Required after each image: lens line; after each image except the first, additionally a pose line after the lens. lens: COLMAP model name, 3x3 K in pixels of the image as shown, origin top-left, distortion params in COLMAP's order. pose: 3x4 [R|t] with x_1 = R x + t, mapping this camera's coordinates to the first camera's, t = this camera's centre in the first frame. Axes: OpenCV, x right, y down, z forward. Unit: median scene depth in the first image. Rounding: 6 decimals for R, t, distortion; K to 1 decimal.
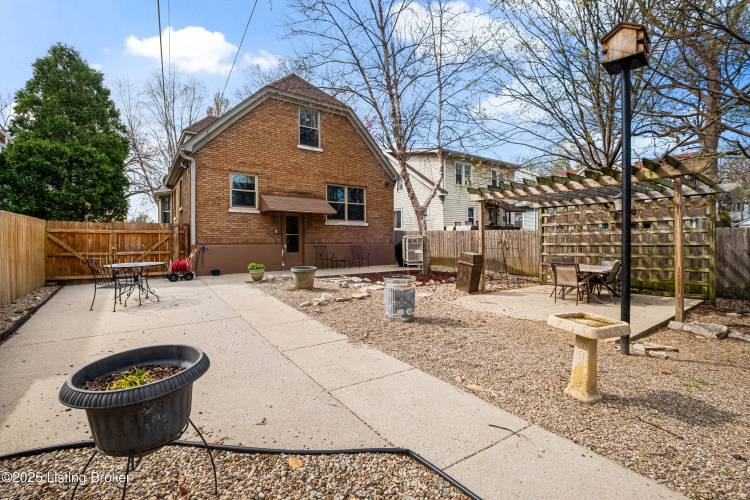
lens RADIAL K [[320.5, 0, 360.9], [0, 320.5, 241.3], [0, 0, 1]] dist [-0.021870, -0.000172]
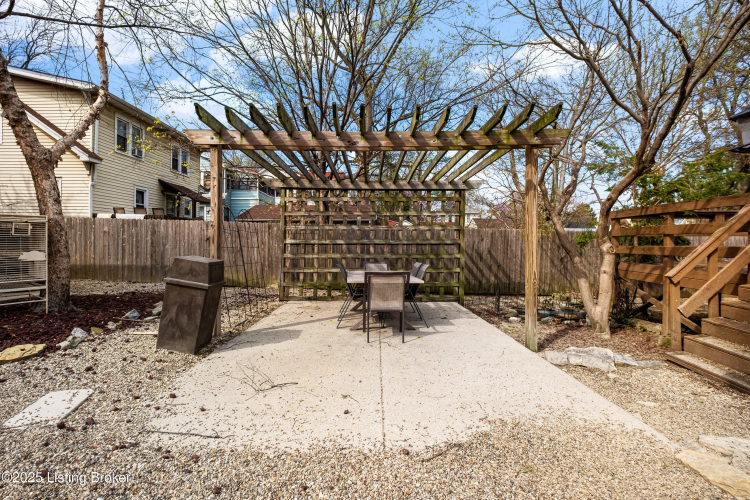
lens RADIAL K [[320.5, 0, 360.9], [0, 320.5, 241.3], [0, 0, 1]] dist [-0.021870, -0.000172]
pose [[0.555943, 0.014955, 0.831086, 0.092989], [-0.014003, 0.999865, -0.008624, 0.012797], [-0.831103, -0.006843, 0.556077, 0.495510]]
